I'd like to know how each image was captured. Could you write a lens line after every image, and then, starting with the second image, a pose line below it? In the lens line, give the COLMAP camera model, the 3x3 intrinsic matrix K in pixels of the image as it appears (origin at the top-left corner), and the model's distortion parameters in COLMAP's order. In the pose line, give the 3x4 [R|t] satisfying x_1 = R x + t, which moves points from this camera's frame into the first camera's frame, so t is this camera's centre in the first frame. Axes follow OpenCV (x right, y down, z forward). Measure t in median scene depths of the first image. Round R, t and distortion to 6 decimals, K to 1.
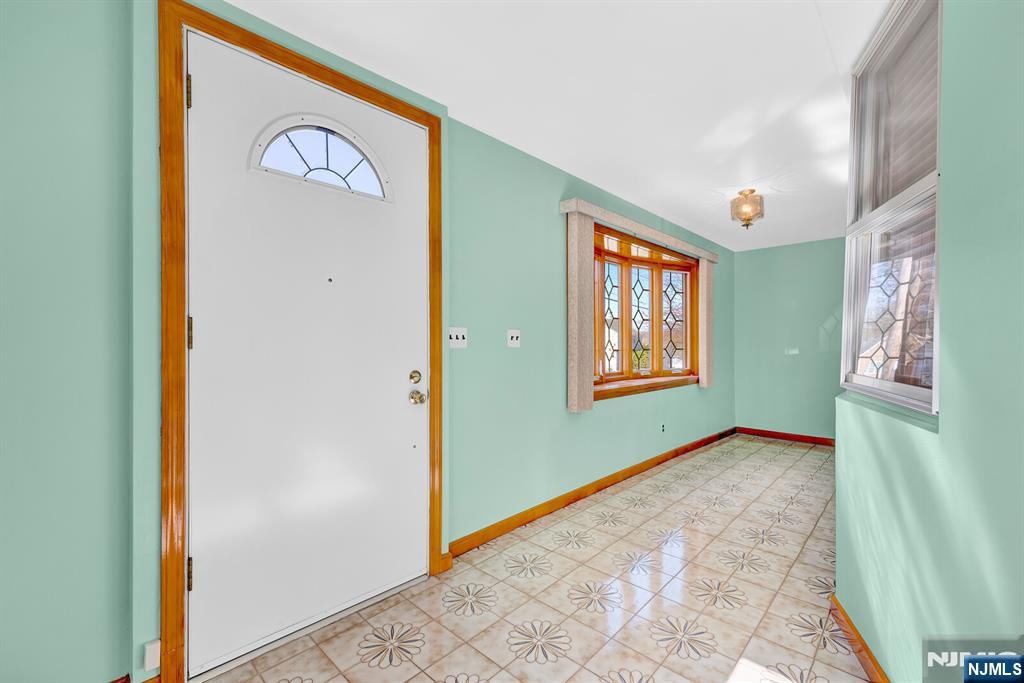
lens RADIAL K [[436.3, 0, 510.2], [0, 436.3, 342.8], [0, 0, 1]] dist [0.001165, -0.000016]
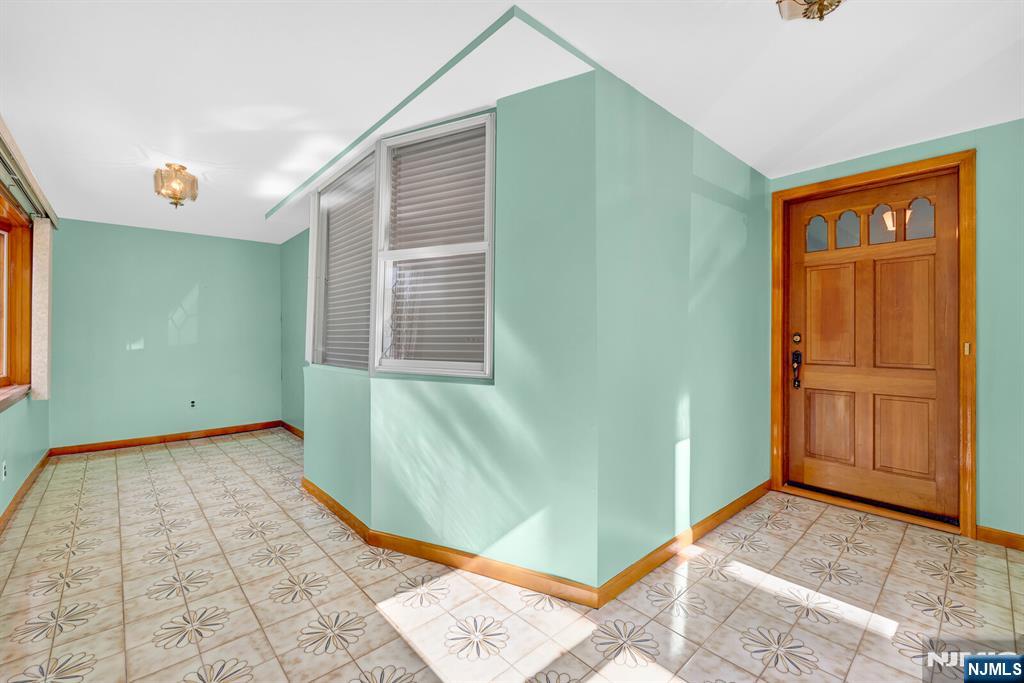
lens RADIAL K [[436.3, 0, 509.6], [0, 436.3, 333.8], [0, 0, 1]] dist [0.001165, -0.000016]
pose [[0.100620, -0.007466, 0.994897, -0.307536], [0.008190, 0.999944, 0.006676, -0.007716], [-0.994891, 0.007477, 0.100675, 0.270785]]
